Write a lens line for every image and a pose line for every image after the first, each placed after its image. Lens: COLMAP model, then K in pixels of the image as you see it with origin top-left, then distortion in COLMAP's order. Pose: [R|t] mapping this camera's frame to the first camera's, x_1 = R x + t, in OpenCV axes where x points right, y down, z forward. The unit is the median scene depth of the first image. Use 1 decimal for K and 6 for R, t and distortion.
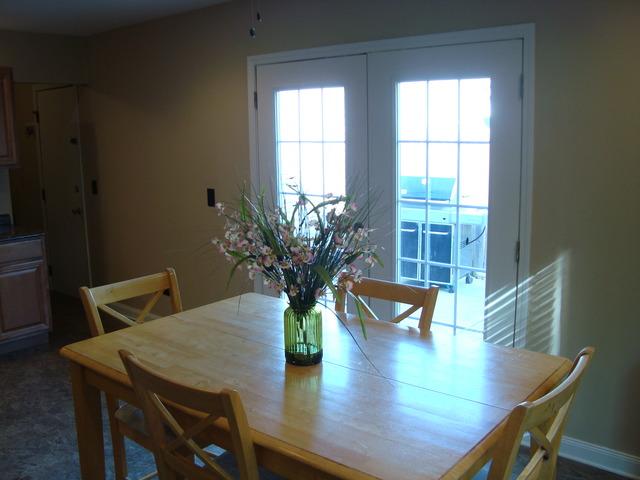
lens RADIAL K [[618.9, 0, 320.0], [0, 618.9, 240.0], [0, 0, 1]] dist [-0.208447, 0.214045]
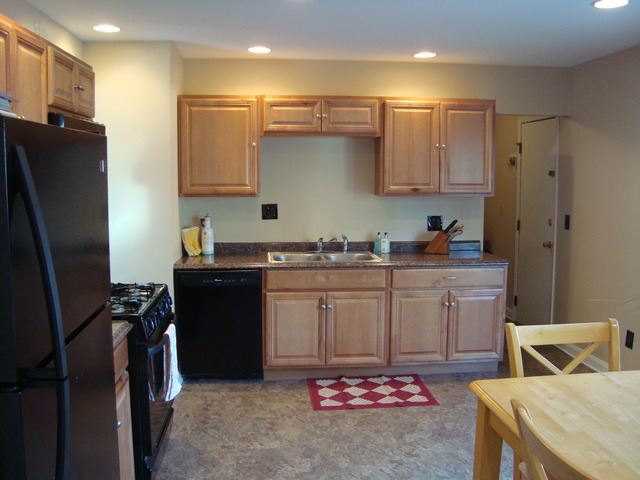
lens RADIAL K [[618.9, 0, 320.0], [0, 618.9, 240.0], [0, 0, 1]] dist [-0.208447, 0.214045]
pose [[0.707265, 0.092372, -0.700888, 0.026116], [-0.132777, 0.991140, -0.003360, -0.004328], [0.694368, 0.095438, 0.713263, 0.054273]]
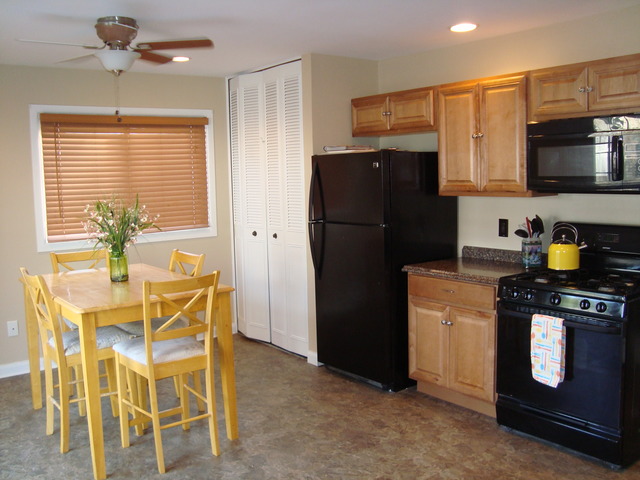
lens RADIAL K [[618.9, 0, 320.0], [0, 618.9, 240.0], [0, 0, 1]] dist [-0.208447, 0.214045]
pose [[-0.979609, 0.020435, 0.199871, -0.438150], [0.075415, 0.959471, 0.271527, -0.177446], [-0.186222, 0.281064, -0.941448, 1.094392]]
